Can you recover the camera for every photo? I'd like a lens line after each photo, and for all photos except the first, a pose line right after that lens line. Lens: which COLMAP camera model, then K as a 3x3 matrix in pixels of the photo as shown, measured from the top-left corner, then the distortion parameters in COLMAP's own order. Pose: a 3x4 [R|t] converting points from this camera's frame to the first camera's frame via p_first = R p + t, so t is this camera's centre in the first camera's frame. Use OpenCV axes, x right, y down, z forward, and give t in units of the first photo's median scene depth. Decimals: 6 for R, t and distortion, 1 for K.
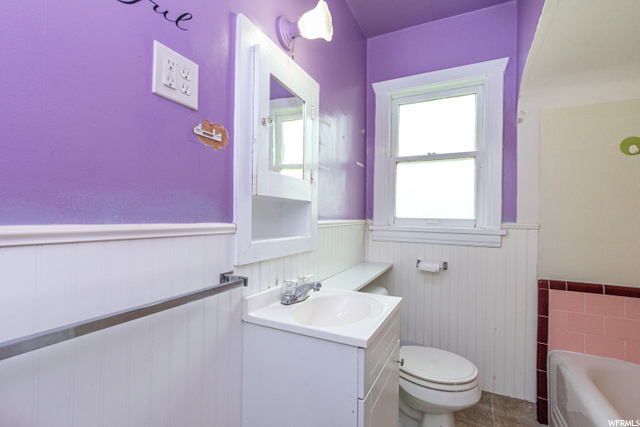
lens RADIAL K [[300.9, 0, 315.7], [0, 300.9, 225.1], [0, 0, 1]] dist [-0.000252, -0.000080]
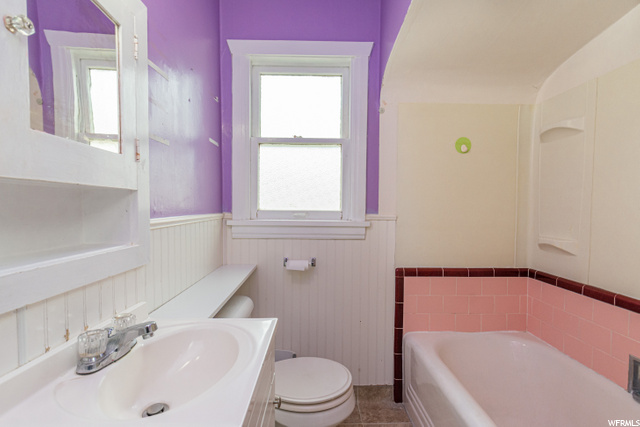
lens RADIAL K [[296.9, 0, 312.0], [0, 296.9, 216.0], [0, 0, 1]] dist [0.000644, -0.000235]
pose [[0.888889, -0.024129, 0.457487, 0.020257], [0.017256, 0.999667, 0.019195, -0.023912], [-0.457797, -0.009168, 0.889009, 0.222814]]
